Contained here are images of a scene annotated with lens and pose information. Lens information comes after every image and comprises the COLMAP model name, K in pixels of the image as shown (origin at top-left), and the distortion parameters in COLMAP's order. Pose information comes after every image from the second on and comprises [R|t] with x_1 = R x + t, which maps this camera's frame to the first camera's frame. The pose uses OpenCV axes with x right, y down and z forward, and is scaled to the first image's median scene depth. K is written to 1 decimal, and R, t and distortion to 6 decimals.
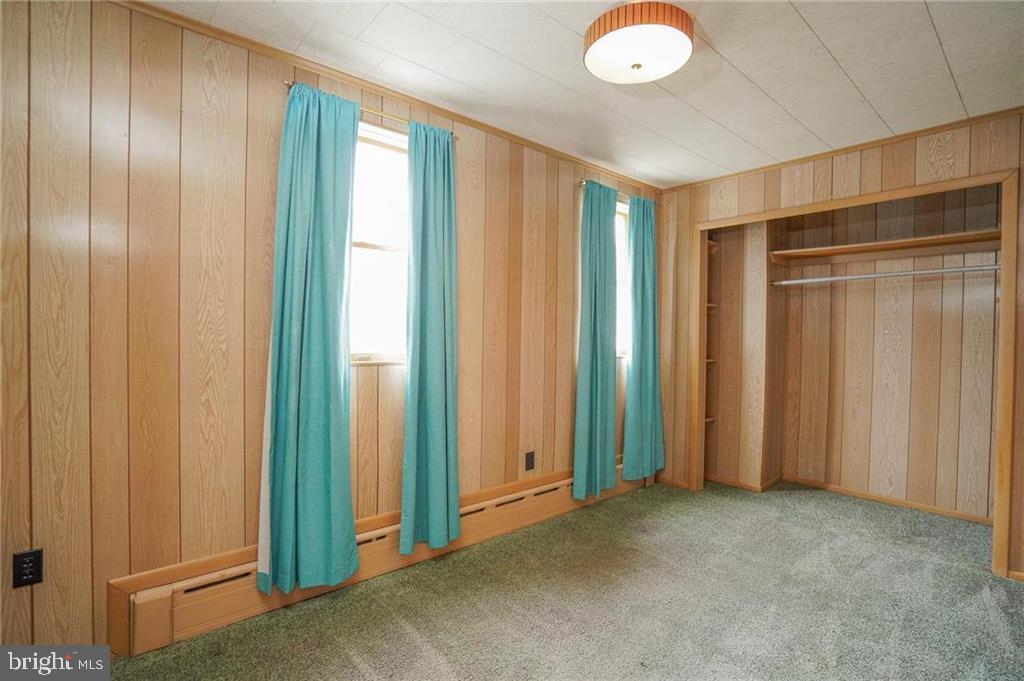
lens RADIAL K [[483.8, 0, 509.8], [0, 483.8, 339.6], [0, 0, 1]] dist [-0.054068, 0.023446]
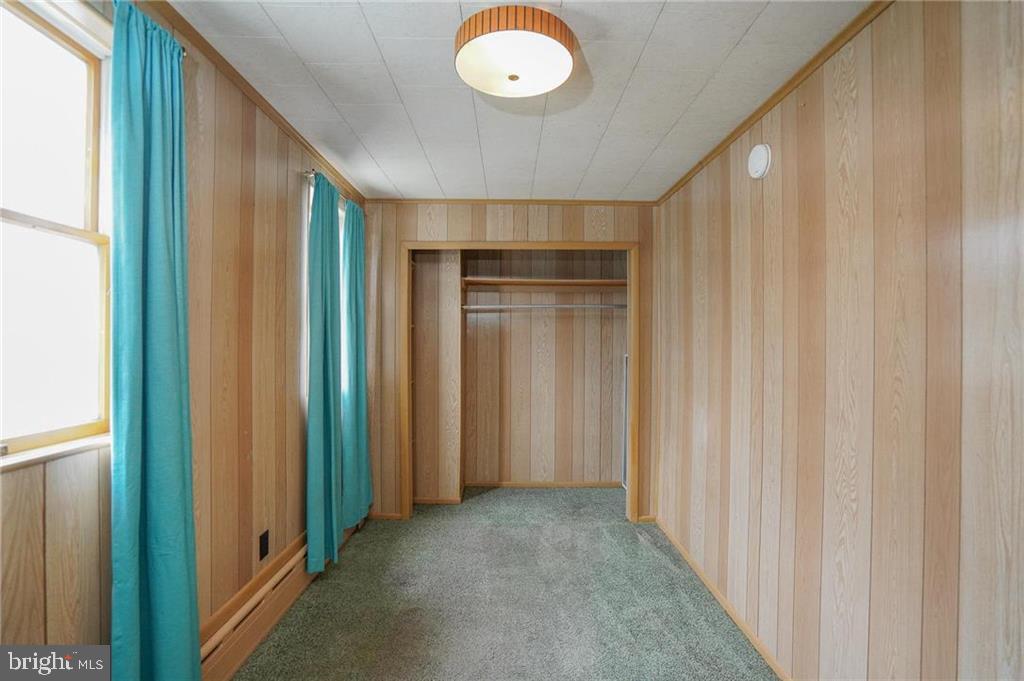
lens RADIAL K [[483.8, 0, 511.5], [0, 483.8, 342.5], [0, 0, 1]] dist [-0.054068, 0.023446]
pose [[0.649432, -0.010622, 0.760346, -0.237383], [0.013527, 0.999906, 0.002415, -0.044738], [-0.760300, 0.008717, 0.649514, 0.239370]]
